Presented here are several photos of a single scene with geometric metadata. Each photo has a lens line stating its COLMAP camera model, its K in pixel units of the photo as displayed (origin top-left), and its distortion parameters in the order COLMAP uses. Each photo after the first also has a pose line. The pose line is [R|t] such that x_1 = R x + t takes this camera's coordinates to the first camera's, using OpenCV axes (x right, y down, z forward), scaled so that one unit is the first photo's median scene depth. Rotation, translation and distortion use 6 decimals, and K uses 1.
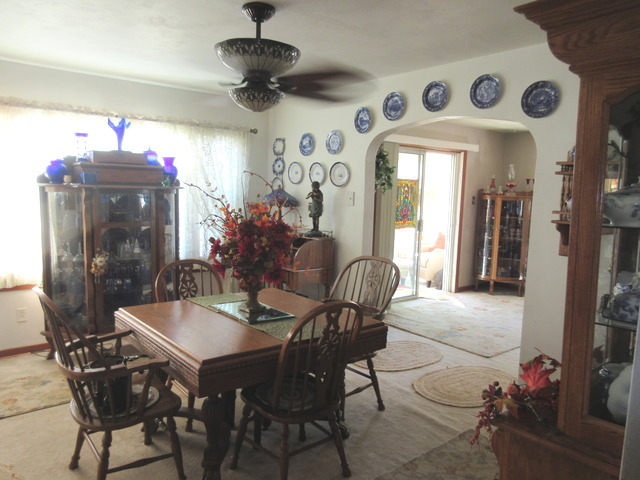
lens RADIAL K [[478.8, 0, 318.7], [0, 478.8, 241.6], [0, 0, 1]] dist [0.011333, 0.001767]
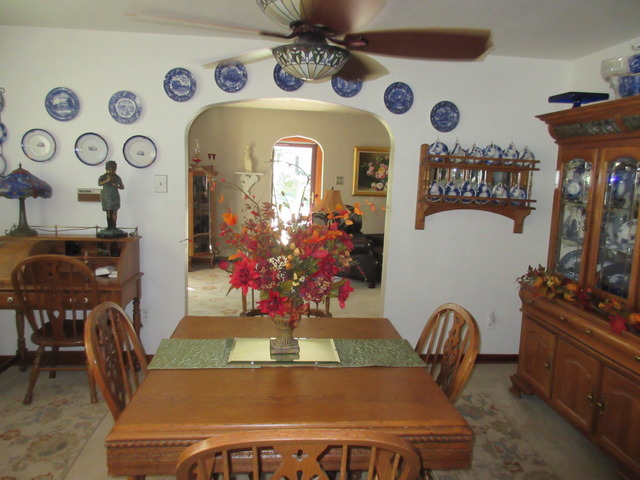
lens RADIAL K [[478.8, 0, 318.7], [0, 478.8, 238.6], [0, 0, 1]] dist [0.011333, 0.001767]
pose [[0.564999, -0.129033, 0.814940, -0.440919], [0.071540, 0.991637, 0.107412, -0.066810], [-0.821985, -0.002387, 0.569505, 0.343033]]
